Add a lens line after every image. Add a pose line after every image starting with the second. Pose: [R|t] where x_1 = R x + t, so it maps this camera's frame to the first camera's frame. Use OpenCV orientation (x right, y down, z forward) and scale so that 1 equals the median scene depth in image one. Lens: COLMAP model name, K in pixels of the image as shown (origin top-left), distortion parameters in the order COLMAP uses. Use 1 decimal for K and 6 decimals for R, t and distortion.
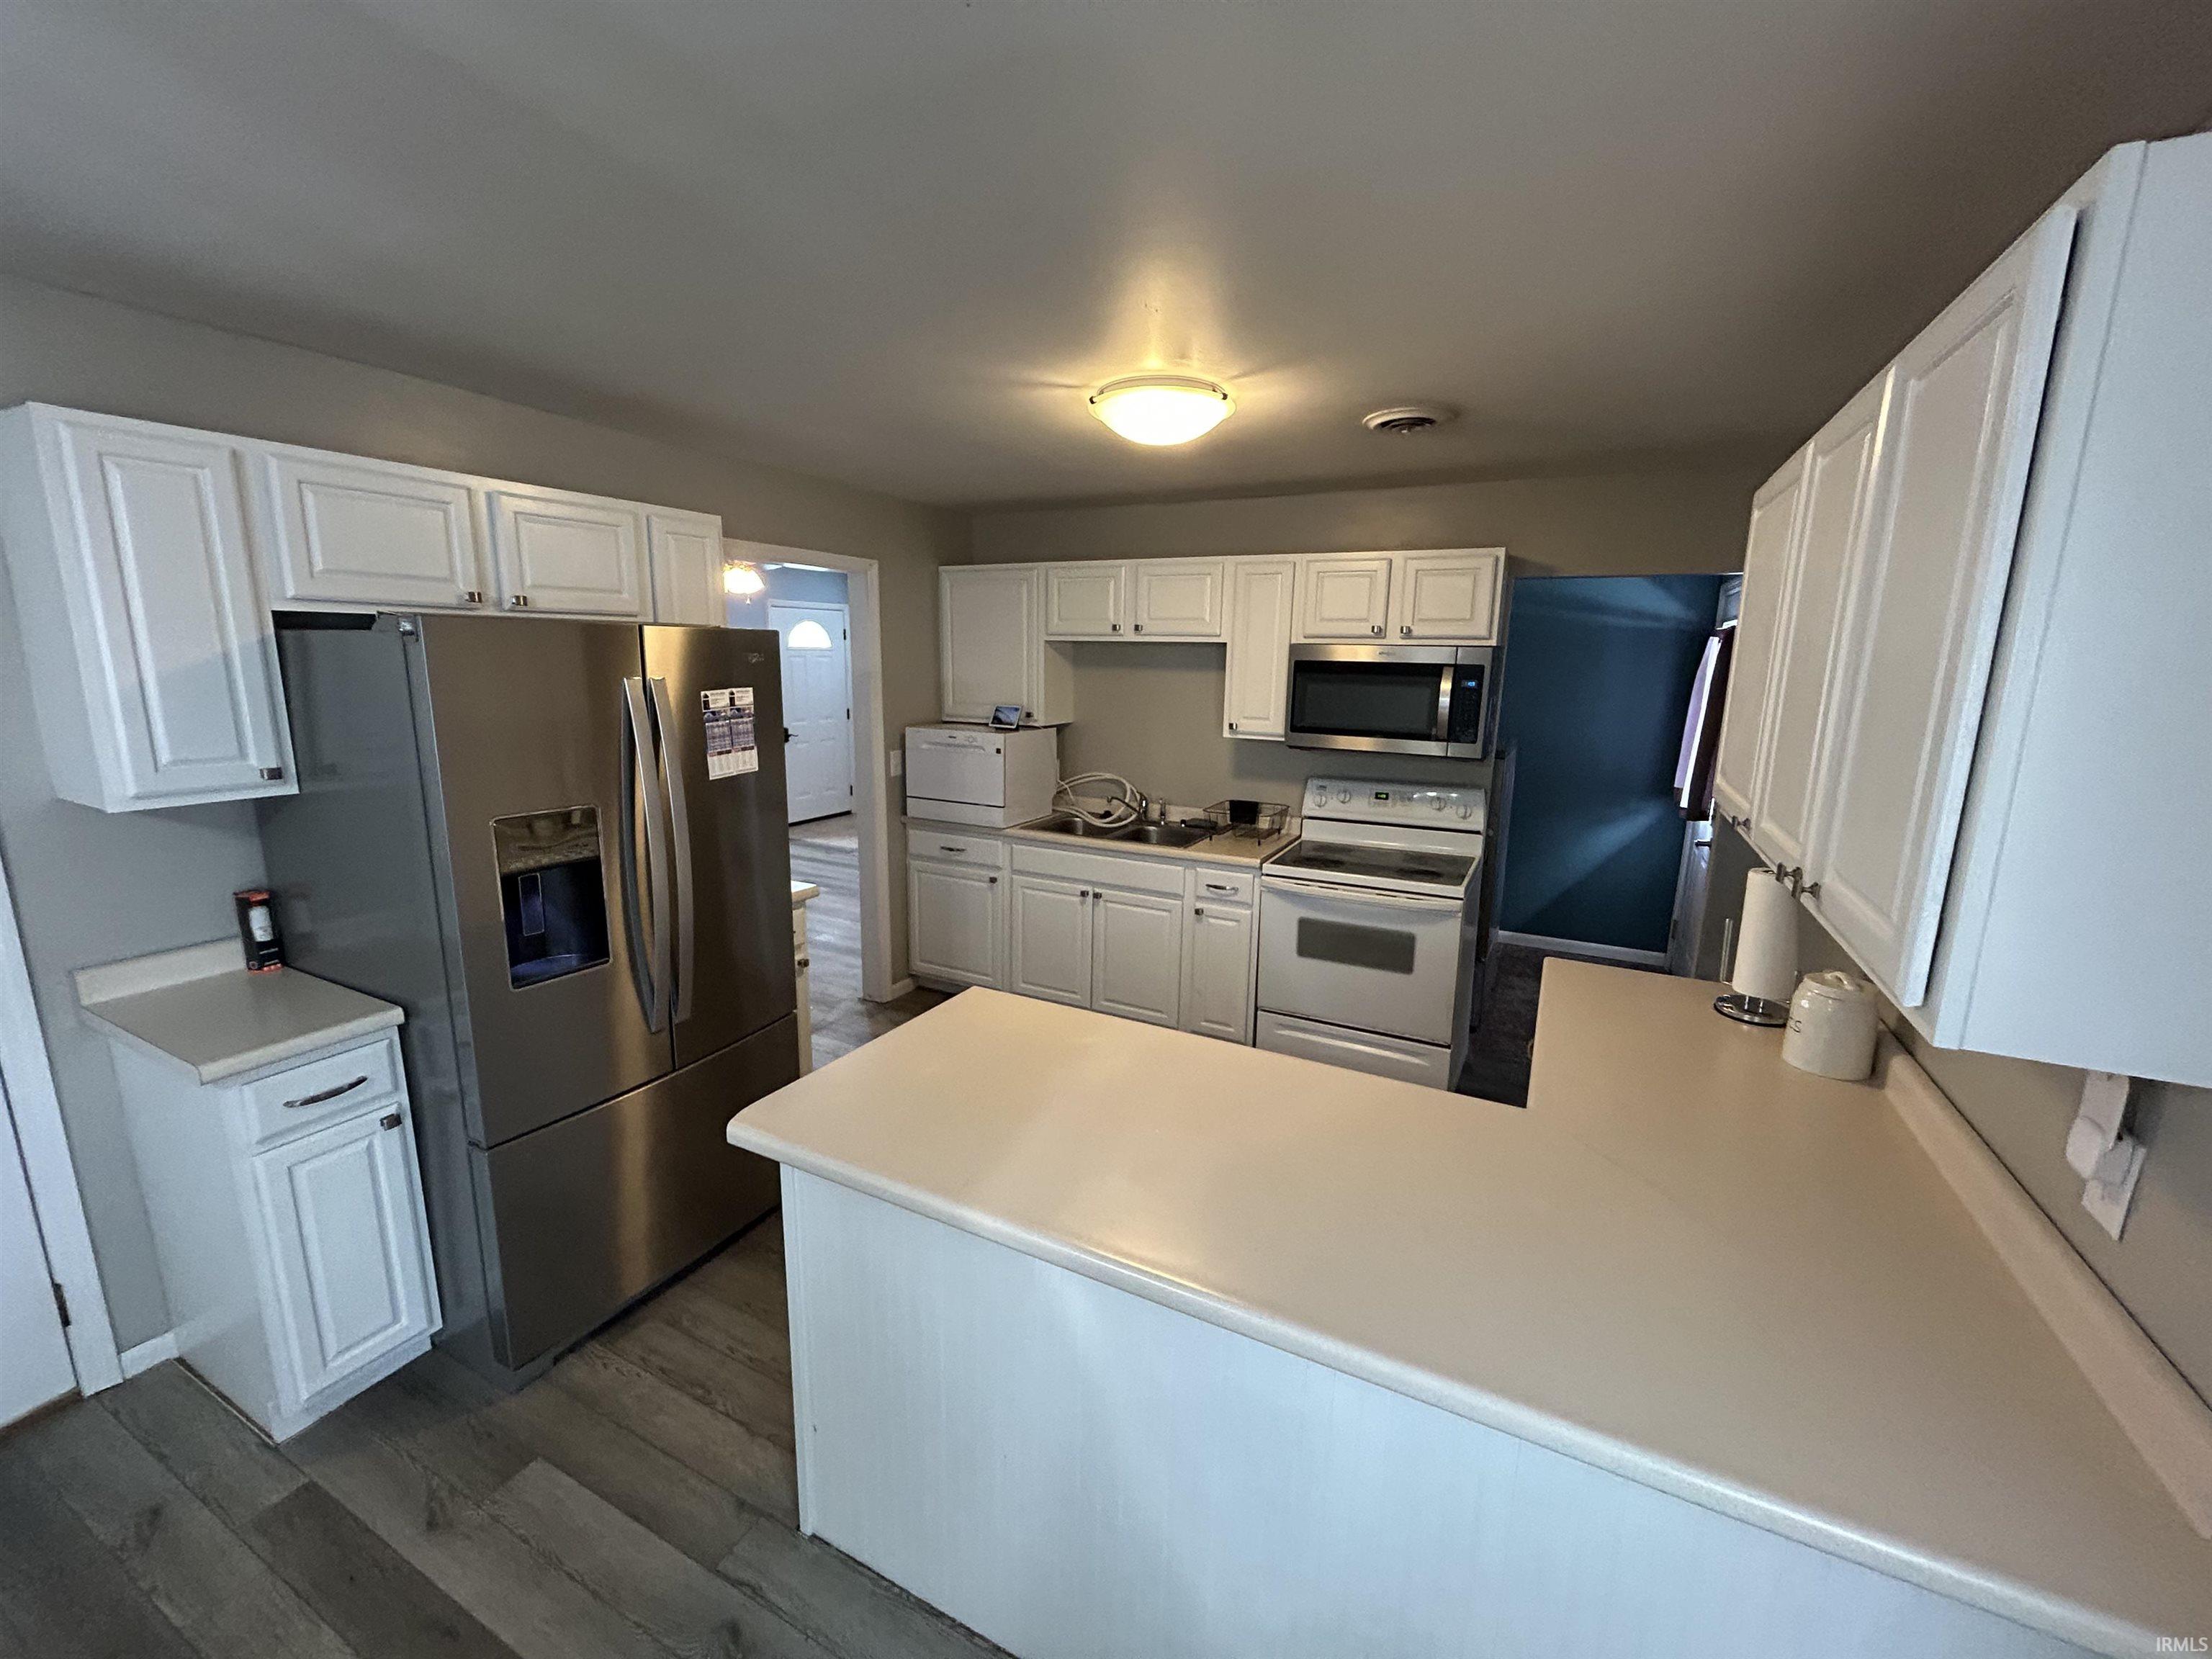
lens RADIAL K [[907.3, 0, 1107.2], [0, 907.3, 834.2], [0, 0, 1]] dist [-0.000114, 0.000141]
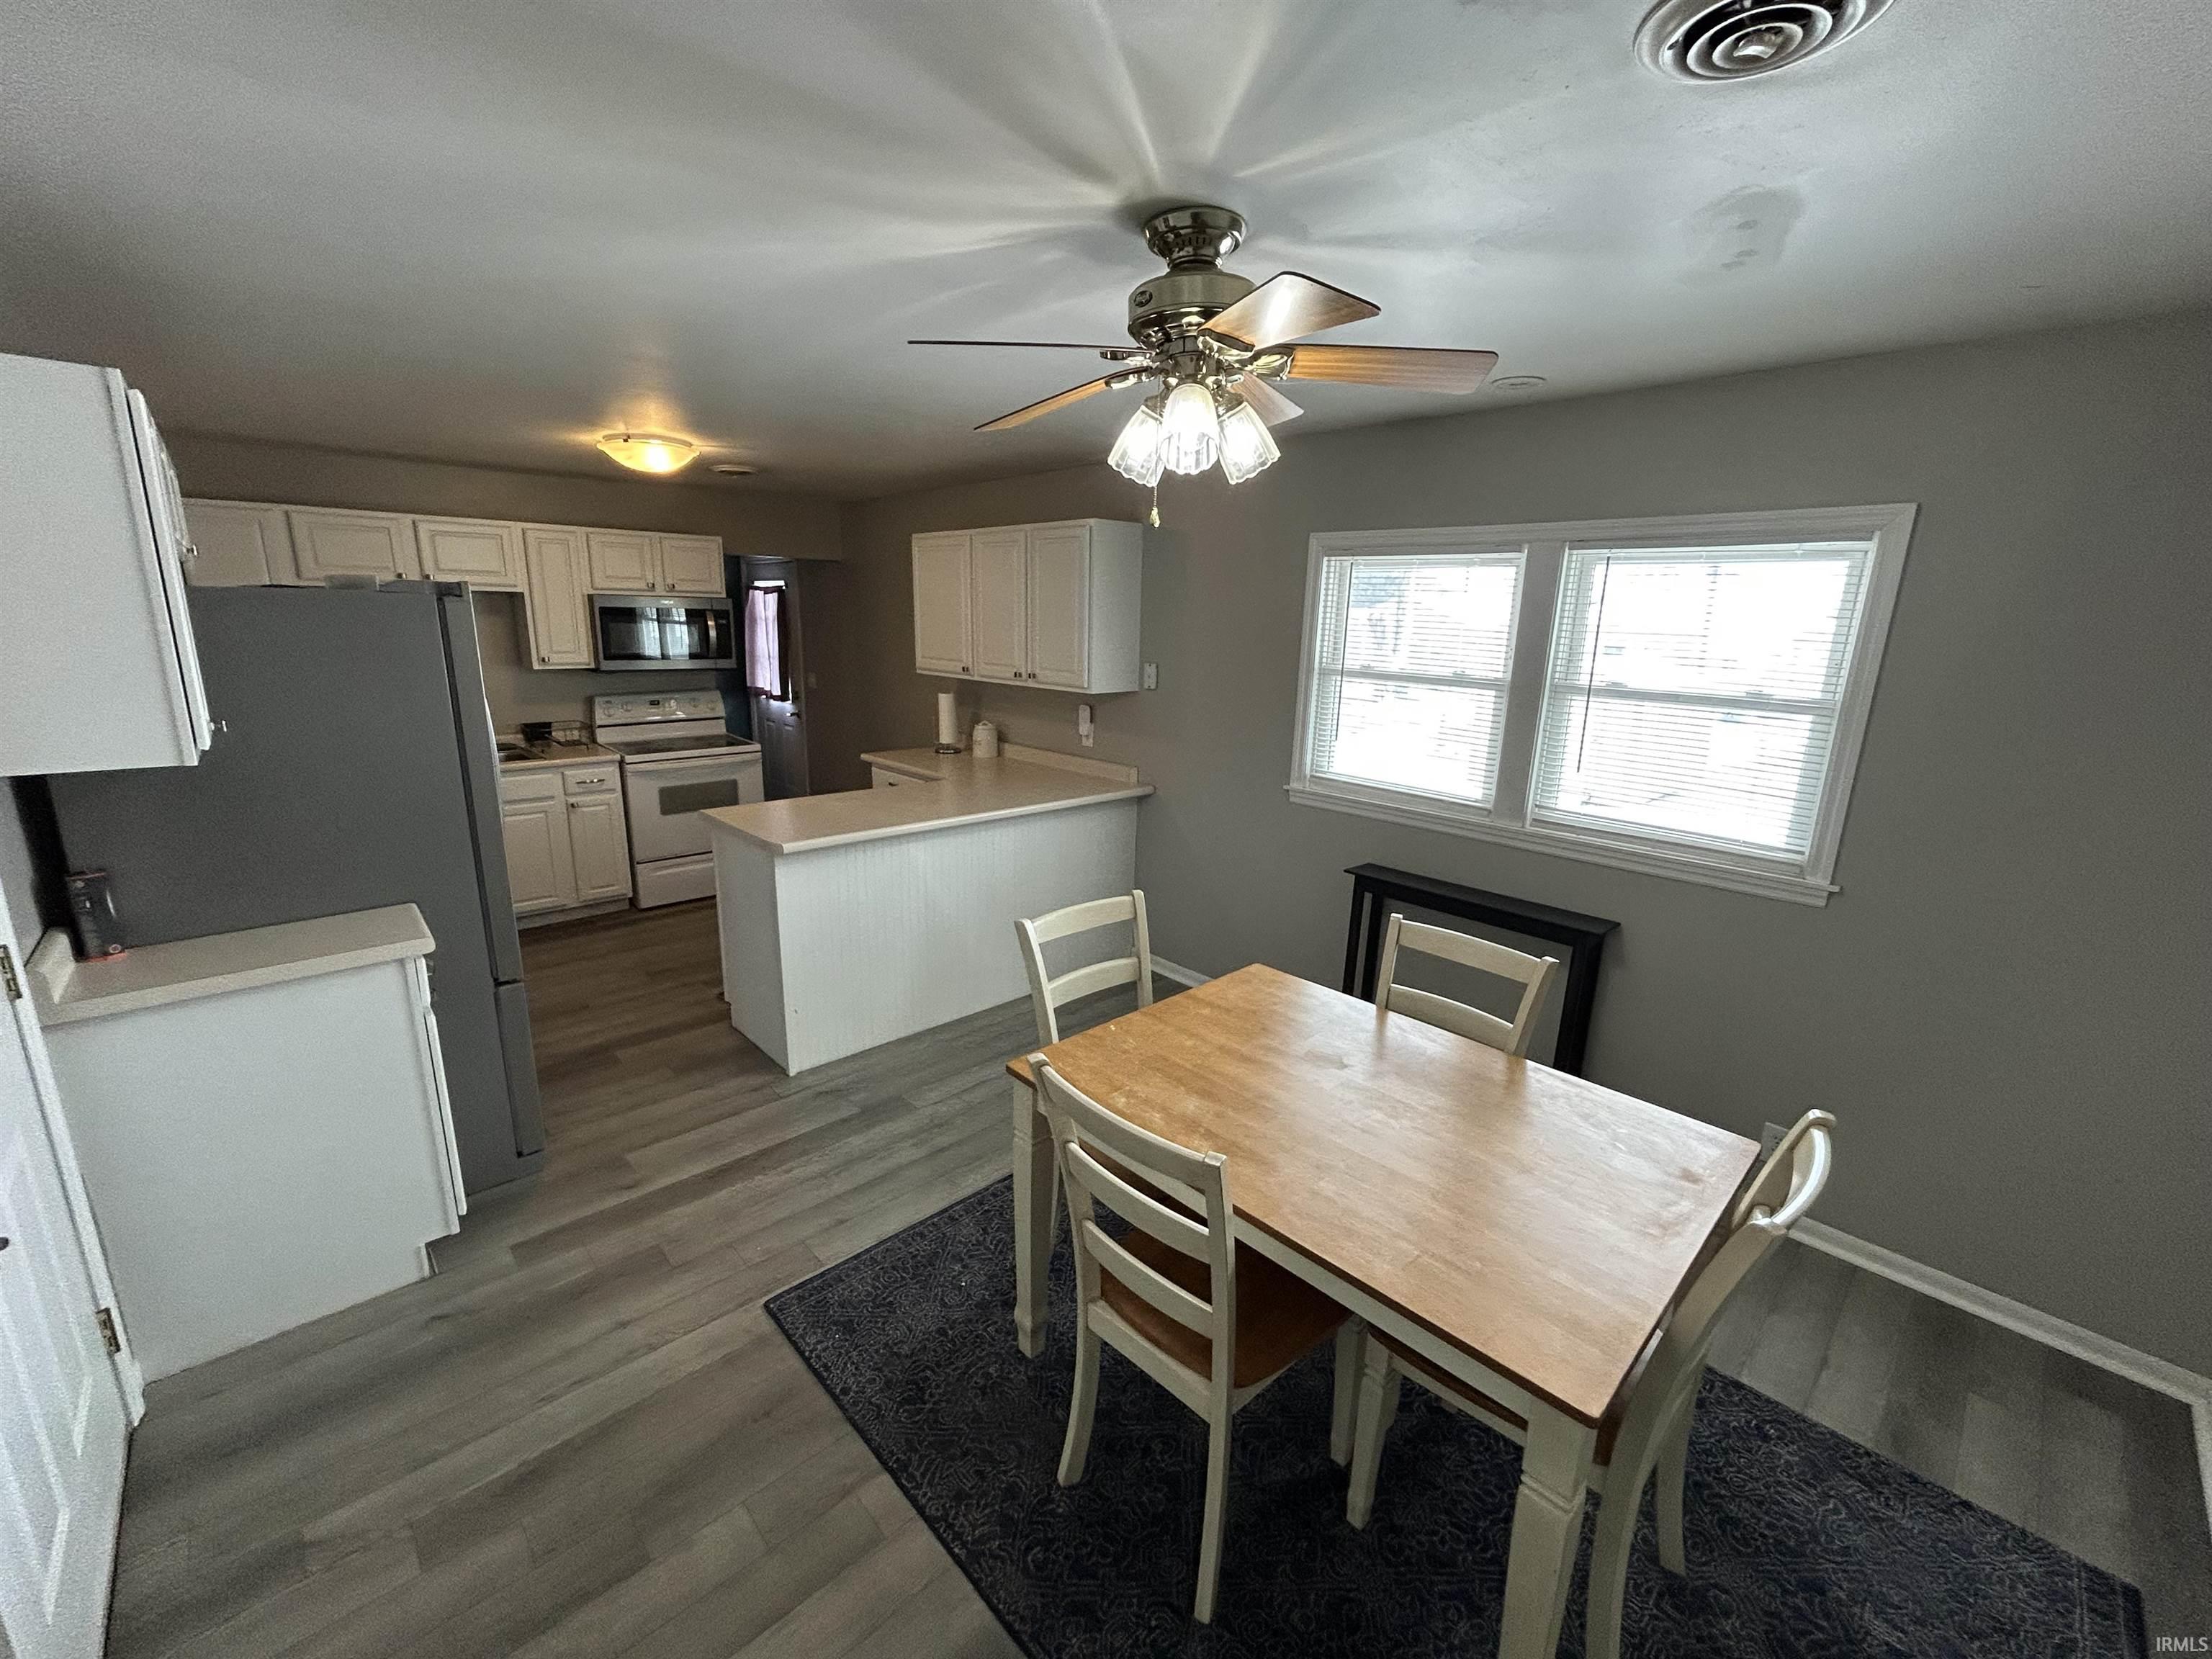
lens RADIAL K [[907.3, 0, 1105.5], [0, 907.3, 834.8], [0, 0, 1]] dist [-0.000114, 0.000141]
pose [[0.344779, -0.231994, 0.909564, -0.839989], [0.170357, 0.968351, 0.182413, 0.020844], [-0.923096, 0.092058, 0.373389, -0.178737]]
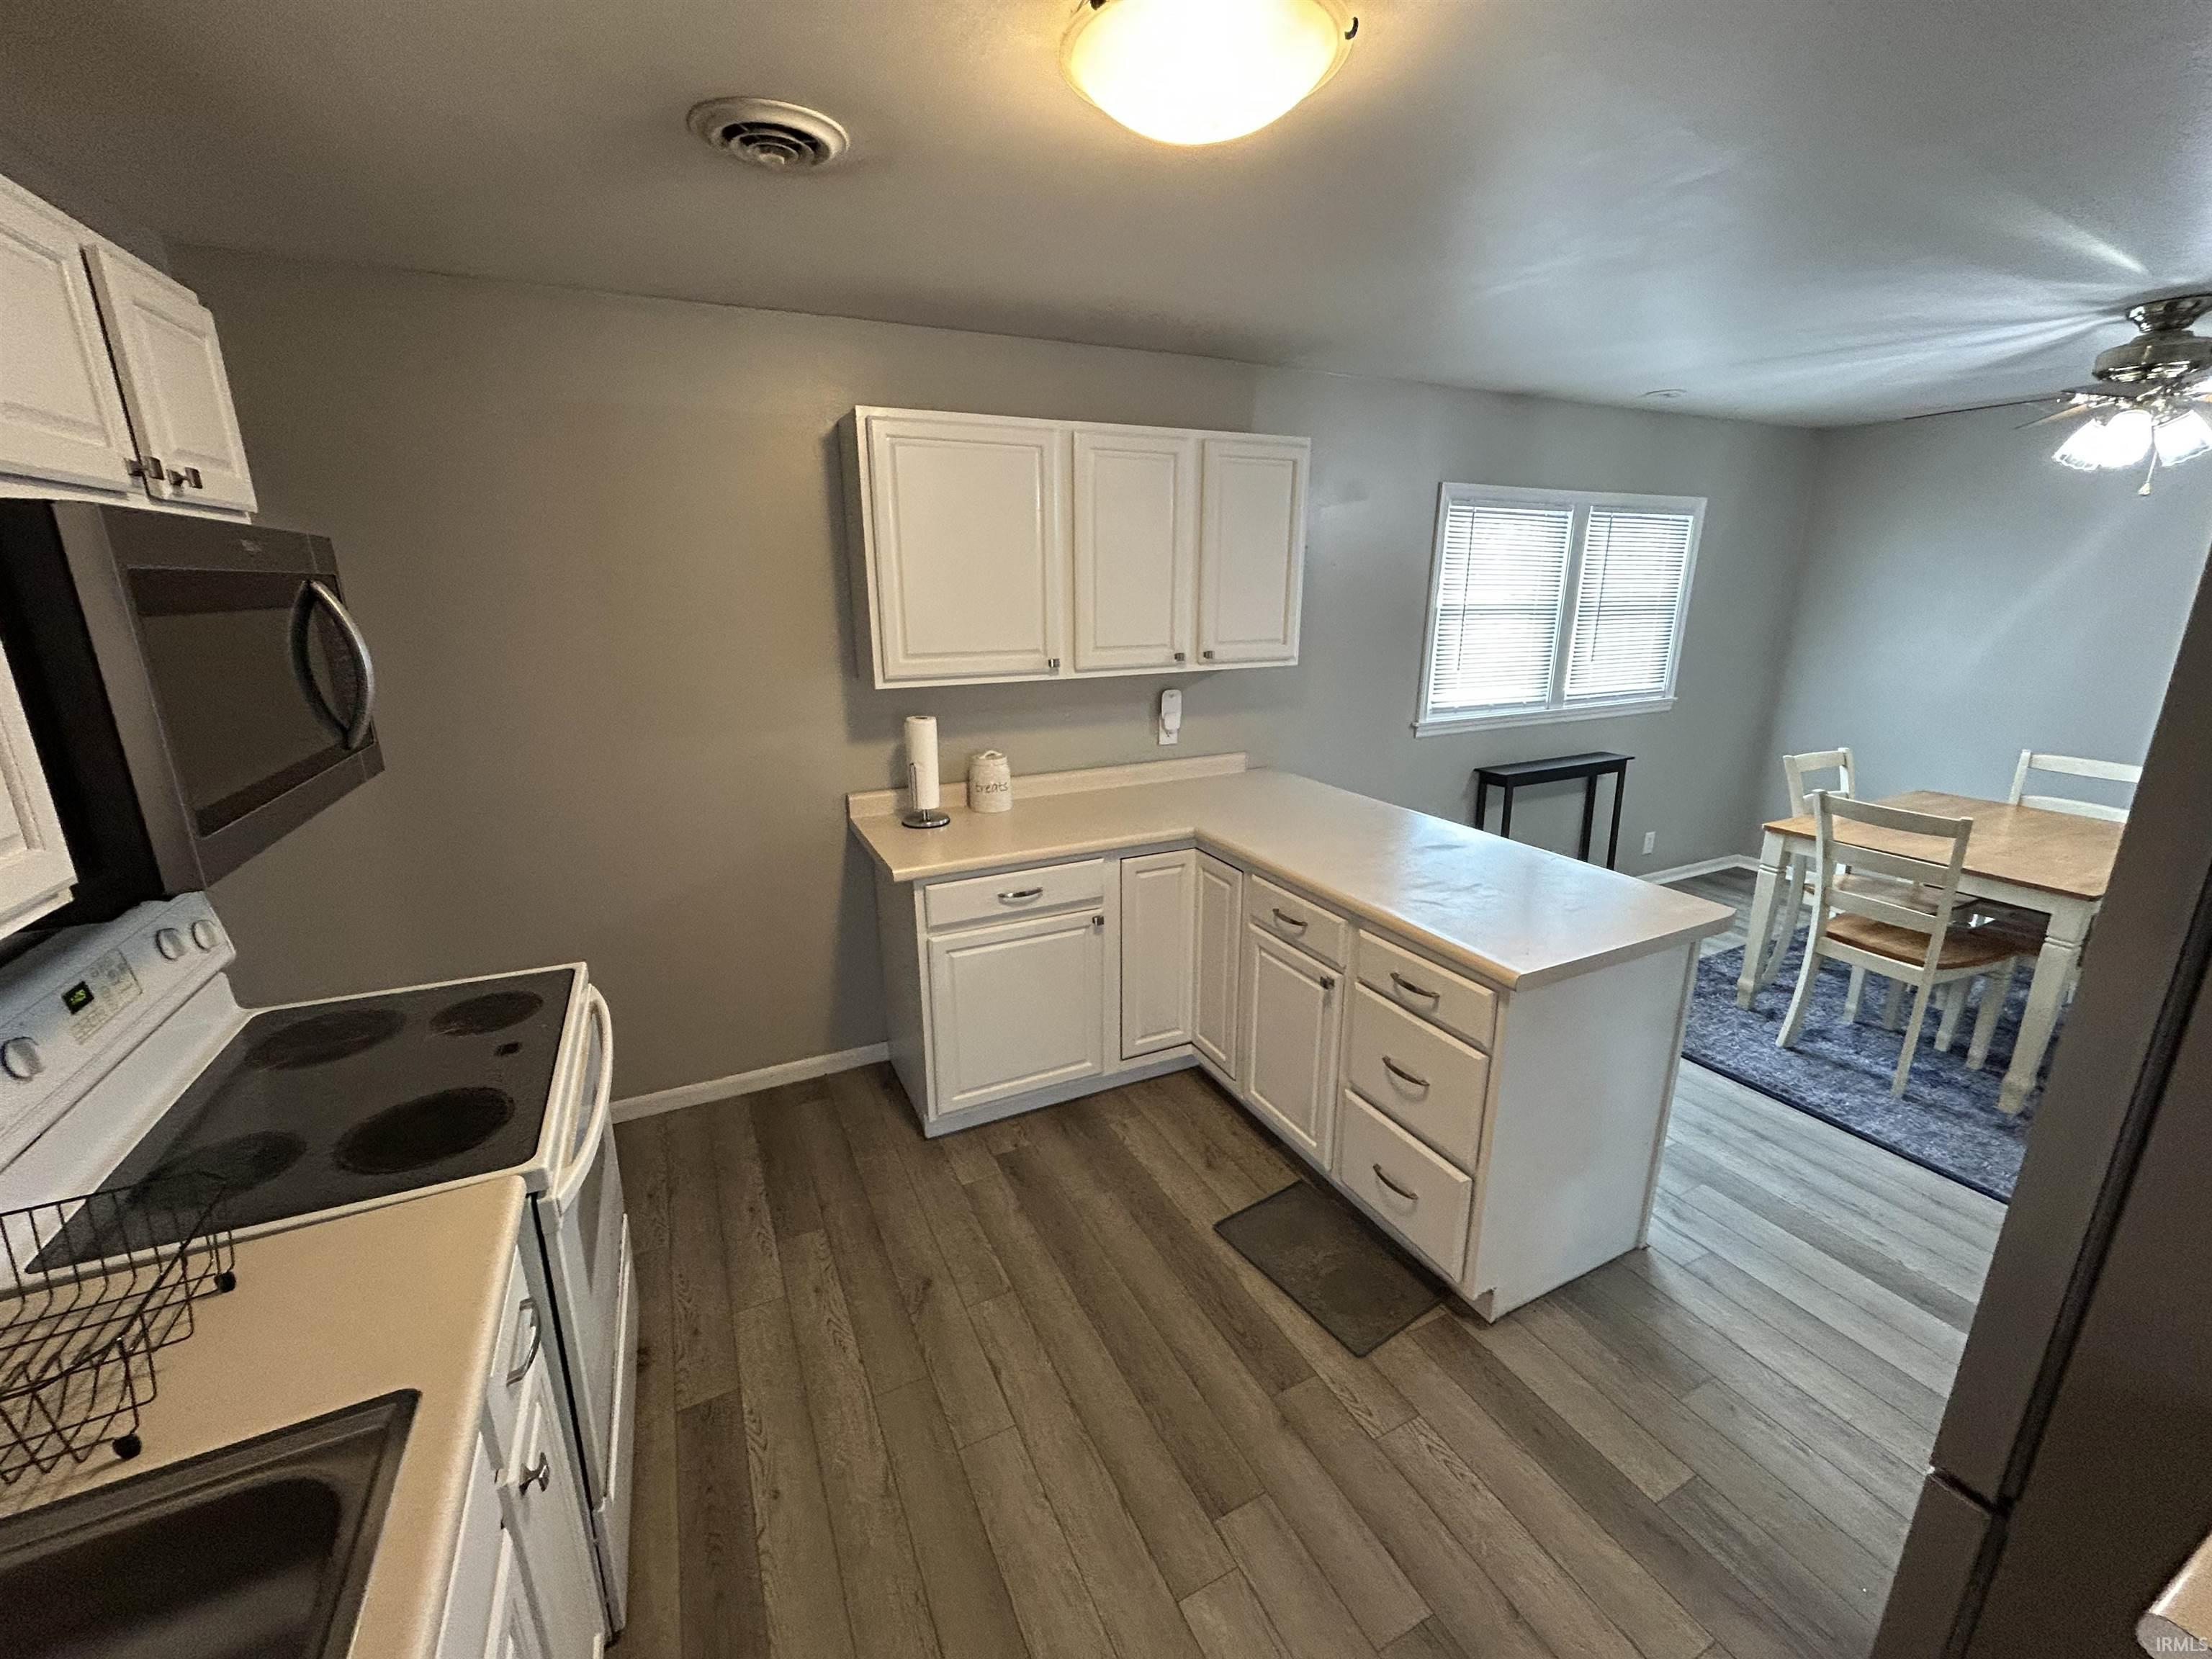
lens RADIAL K [[907.3, 0, 1116.0], [0, 907.3, 827.3], [0, 0, 1]] dist [-0.000114, 0.000141]
pose [[-0.805838, -0.181160, 0.563743, -0.168763], [0.102953, 0.894684, 0.434674, -0.209668], [-0.583117, 0.408316, -0.702319, 1.036823]]
